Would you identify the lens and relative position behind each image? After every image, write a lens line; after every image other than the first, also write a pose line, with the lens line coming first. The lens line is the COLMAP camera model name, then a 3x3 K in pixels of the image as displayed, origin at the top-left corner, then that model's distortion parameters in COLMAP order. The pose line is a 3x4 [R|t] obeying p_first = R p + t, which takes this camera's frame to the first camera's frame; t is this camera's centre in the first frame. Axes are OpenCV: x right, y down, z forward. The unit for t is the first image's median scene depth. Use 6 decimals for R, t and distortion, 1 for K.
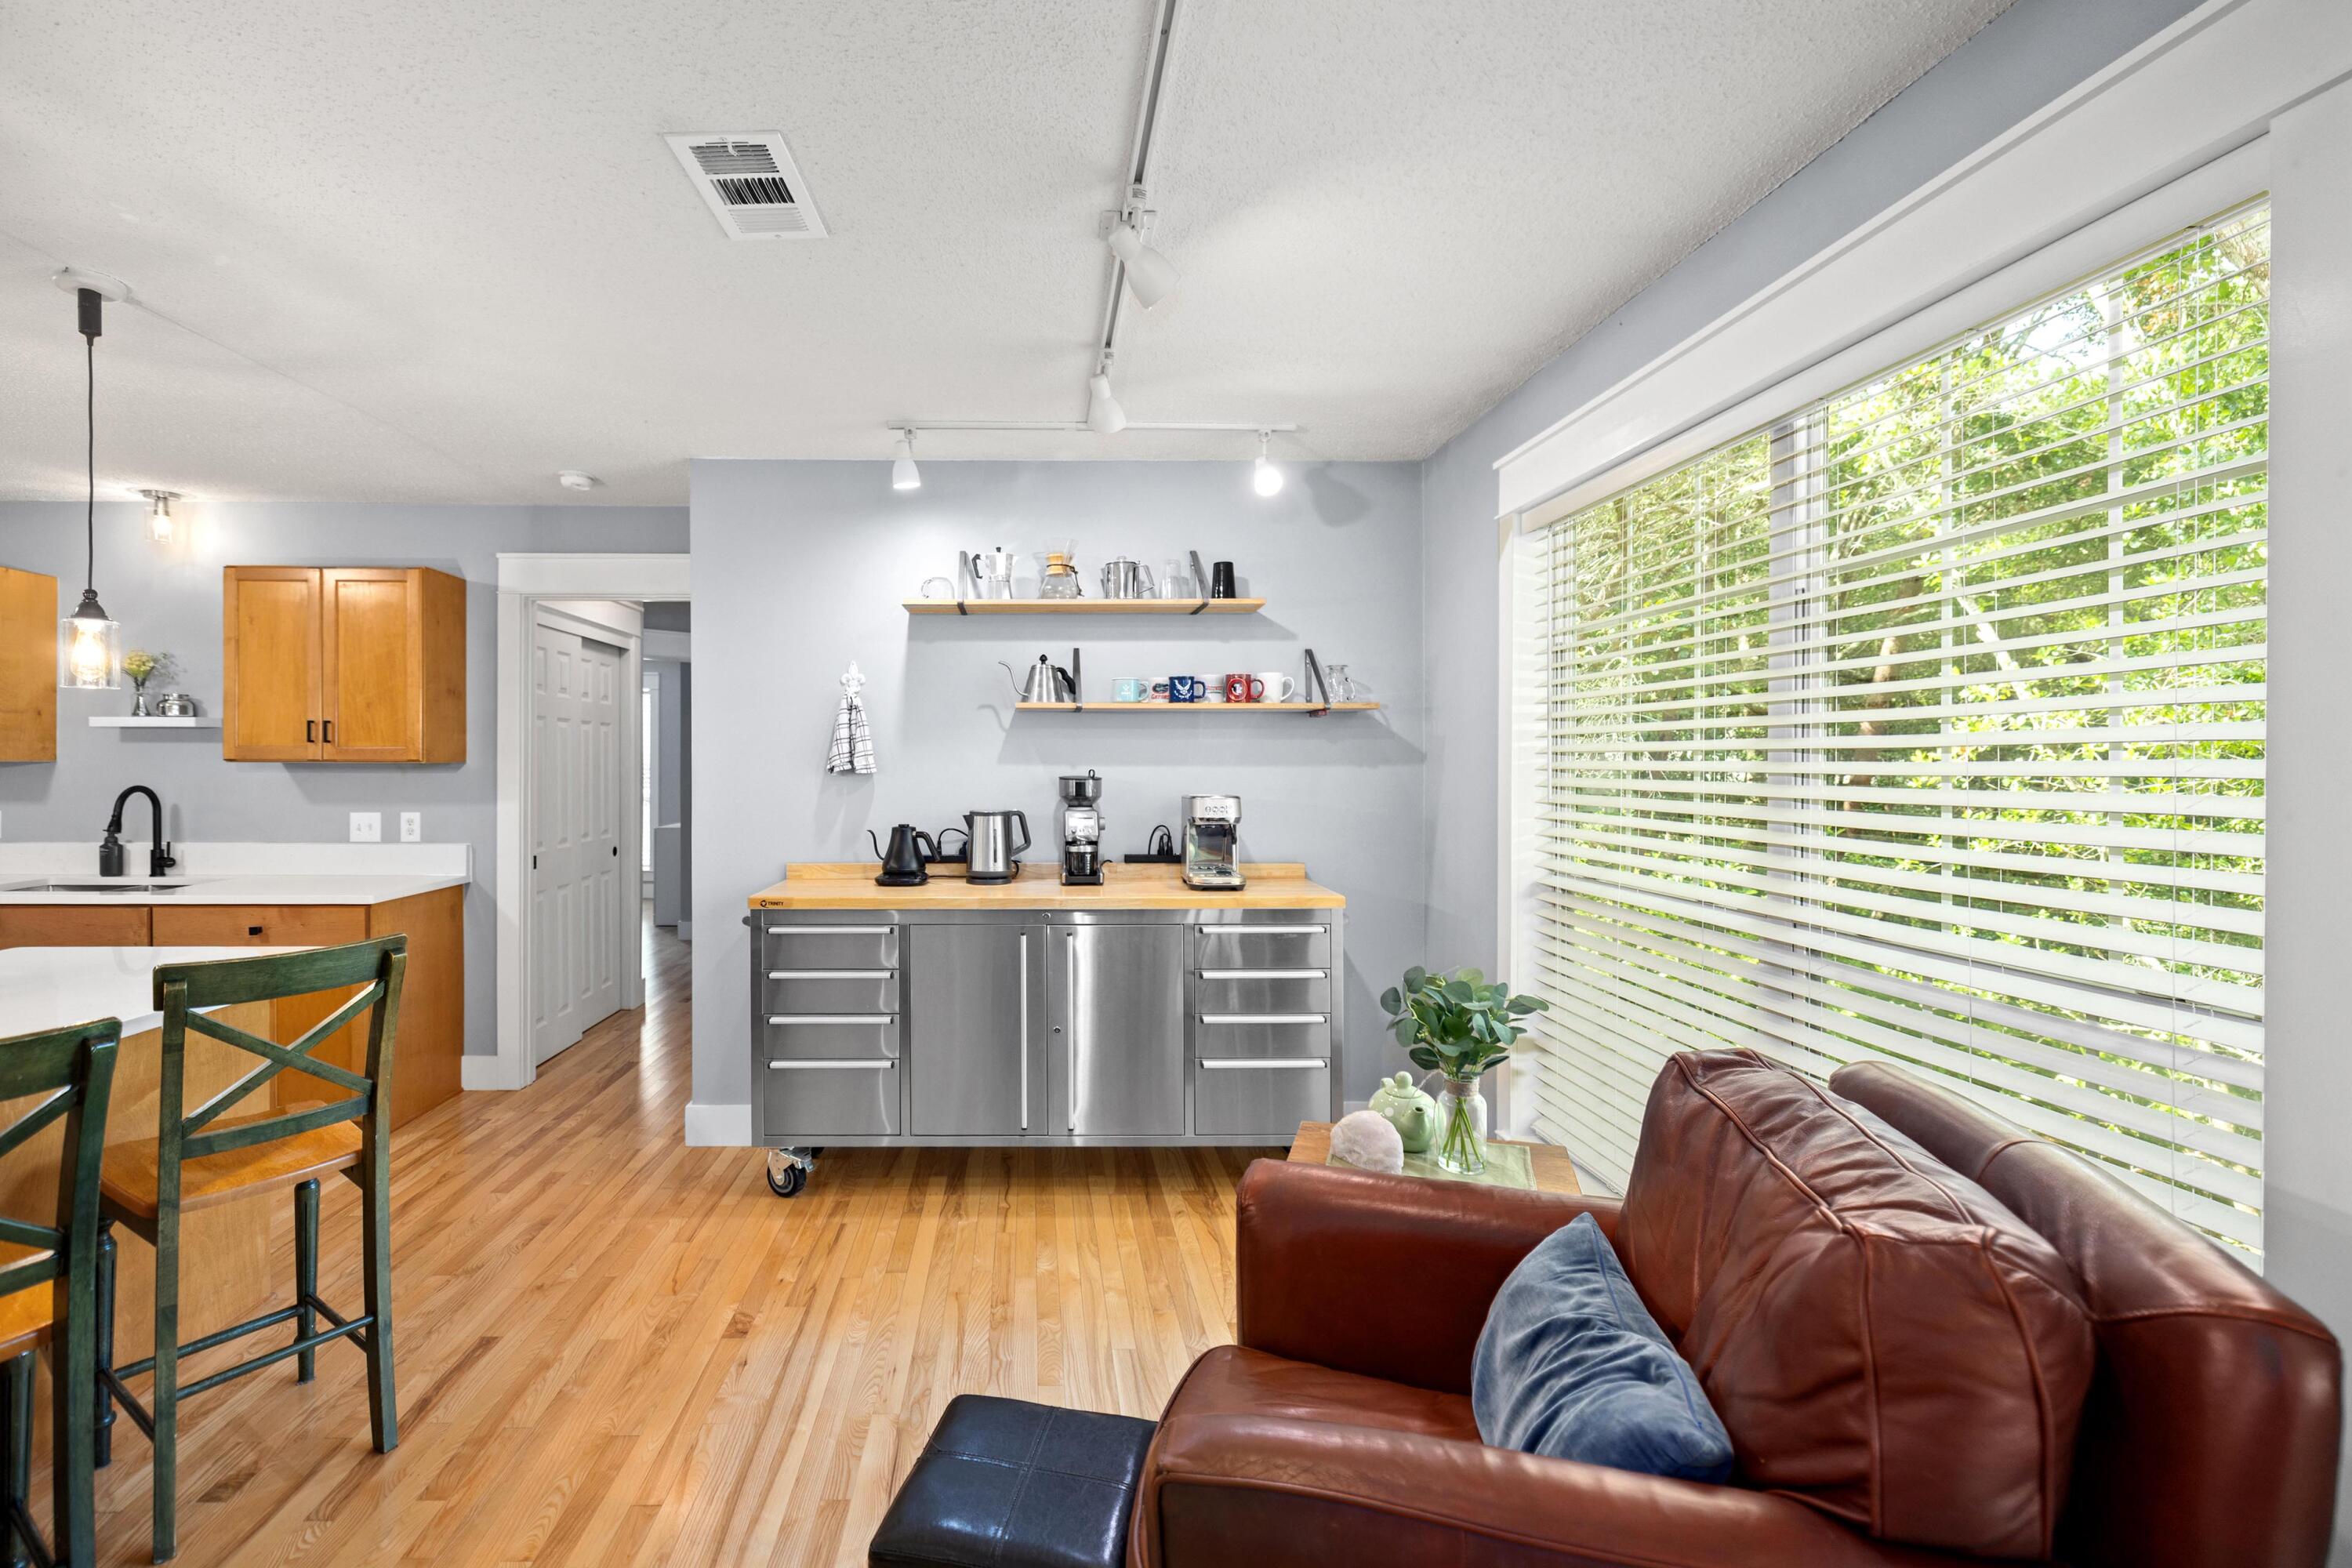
lens RADIAL K [[1039.6, 0, 1043.1], [0, 1039.6, 764.1], [0, 0, 1]] dist [-0.000752, -0.000955]
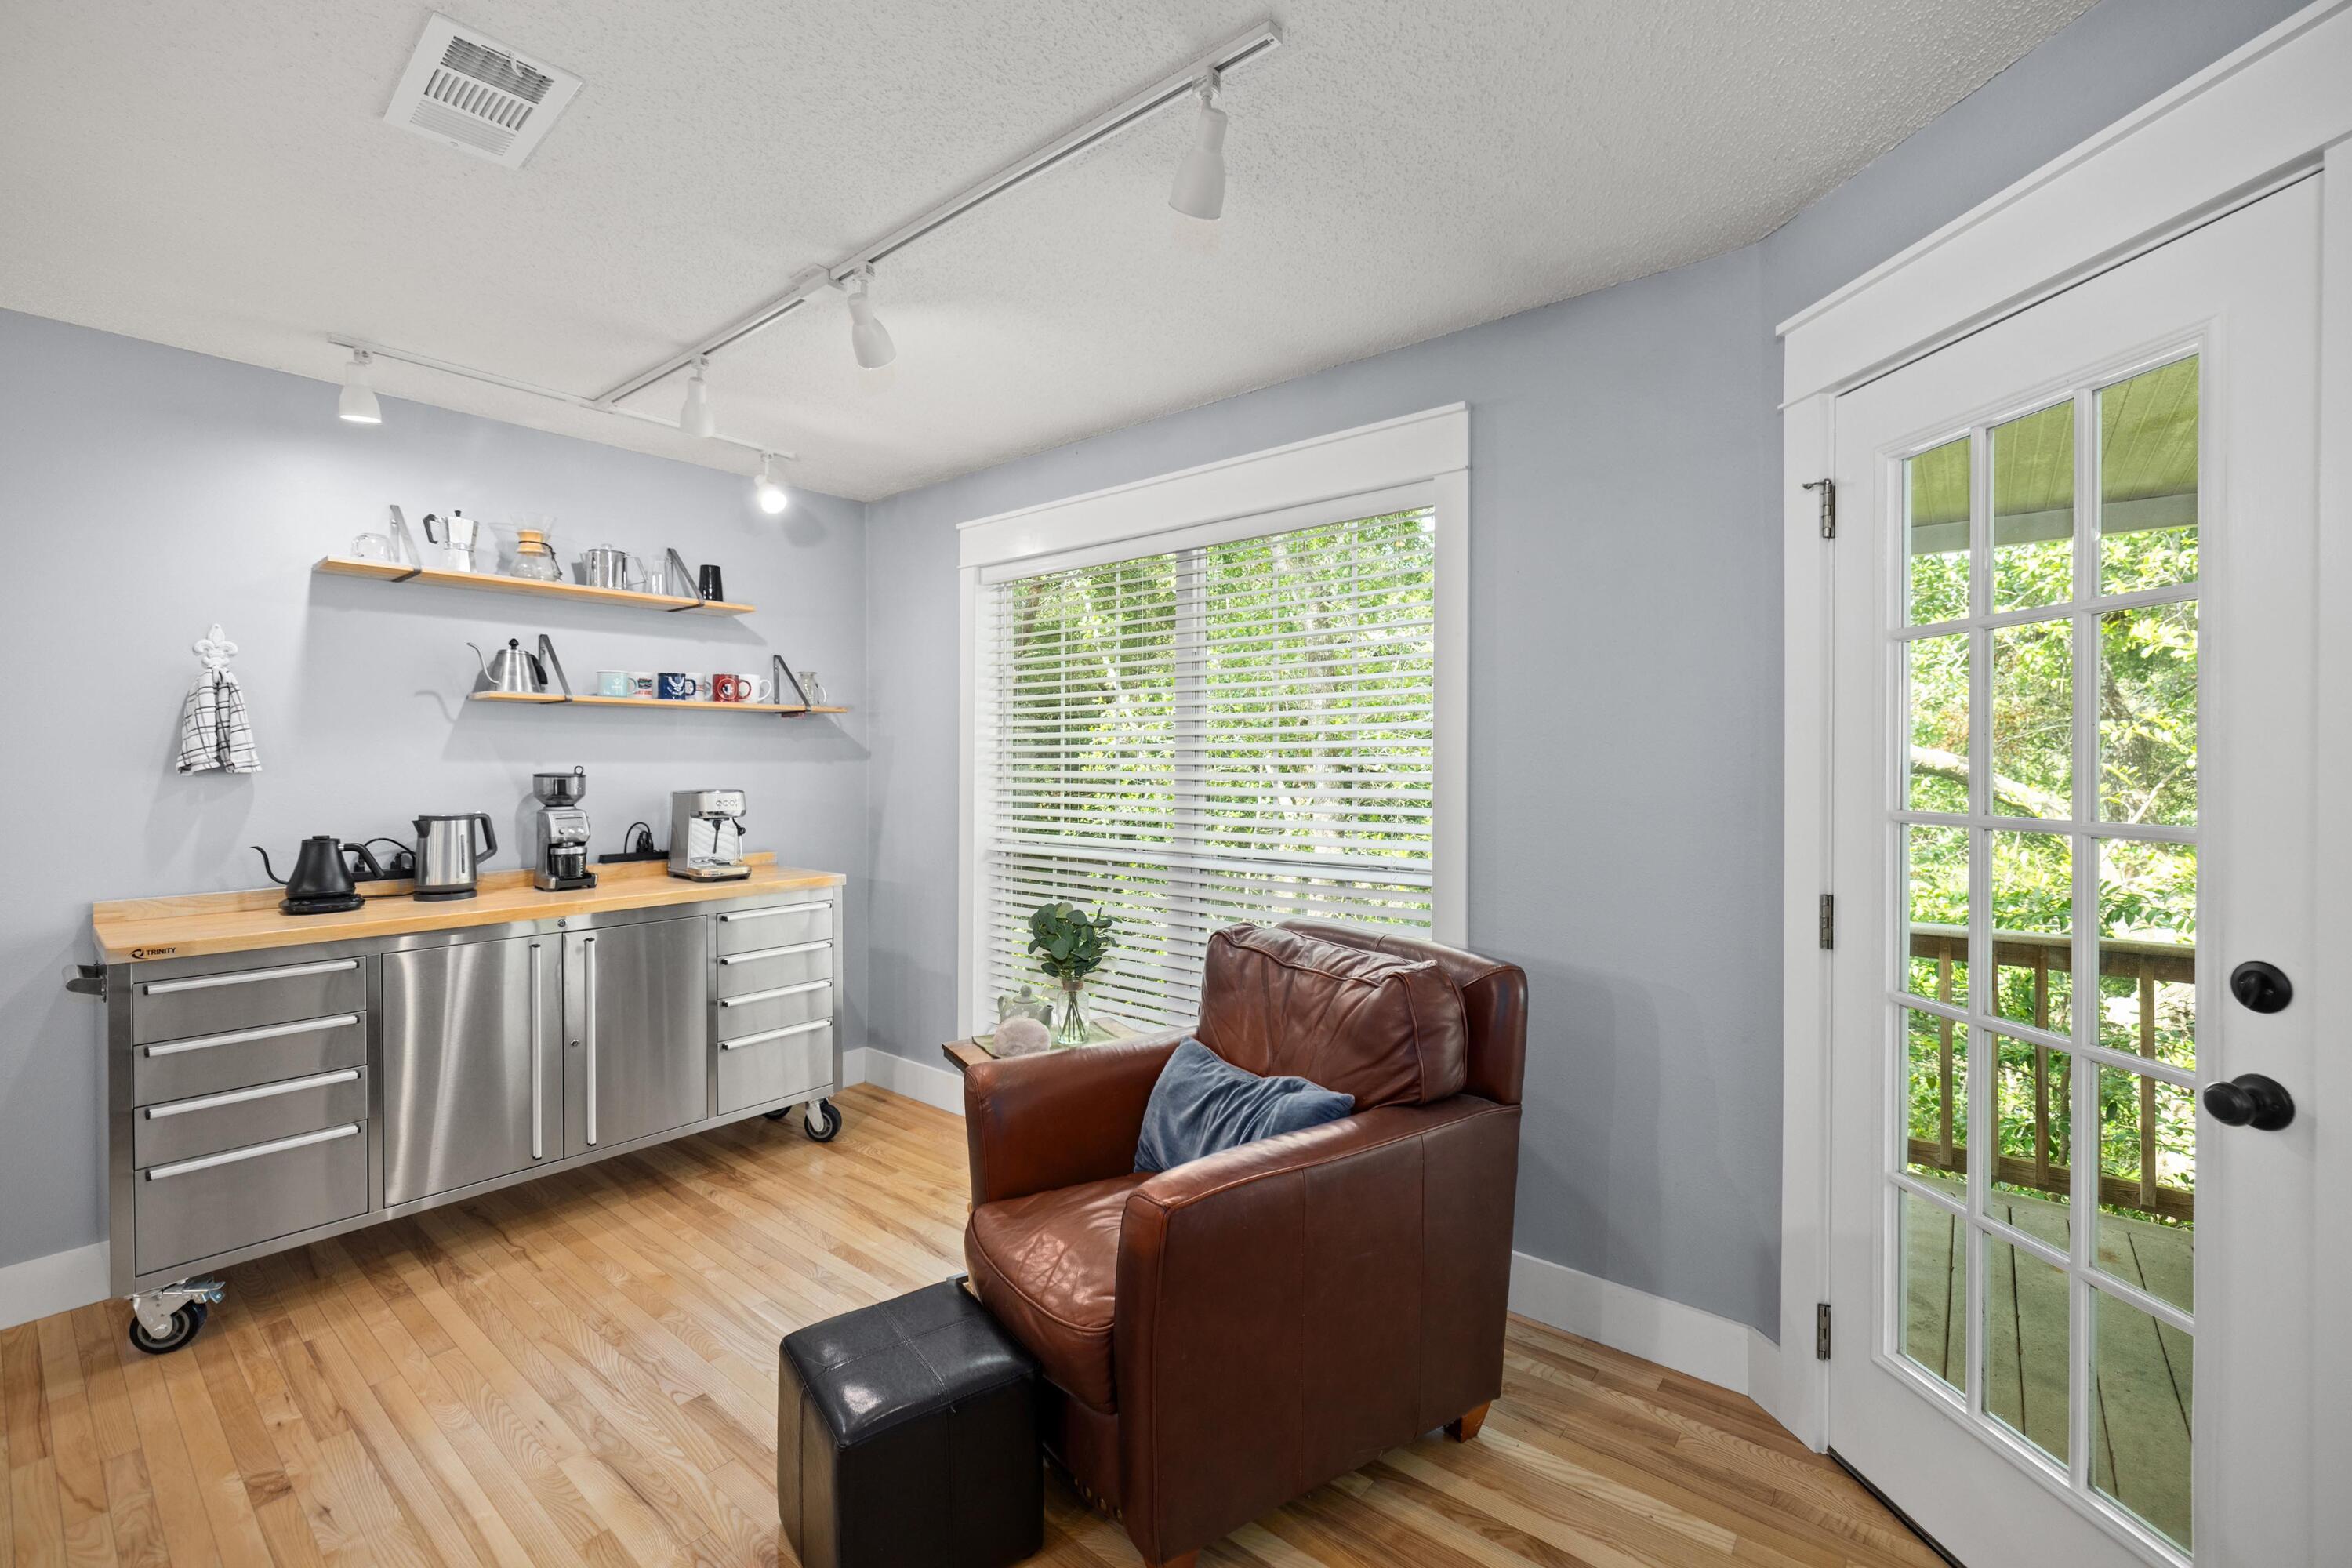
lens RADIAL K [[999.9, 0, 1160.9], [0, 999.9, 764.2], [0, 0, 1]] dist [0.002056, 0.000183]
pose [[0.651099, -0.003633, 0.758984, -0.296281], [0.003931, 0.999991, 0.001414, 0.004508], [-0.758983, 0.002063, 0.651108, 0.009109]]
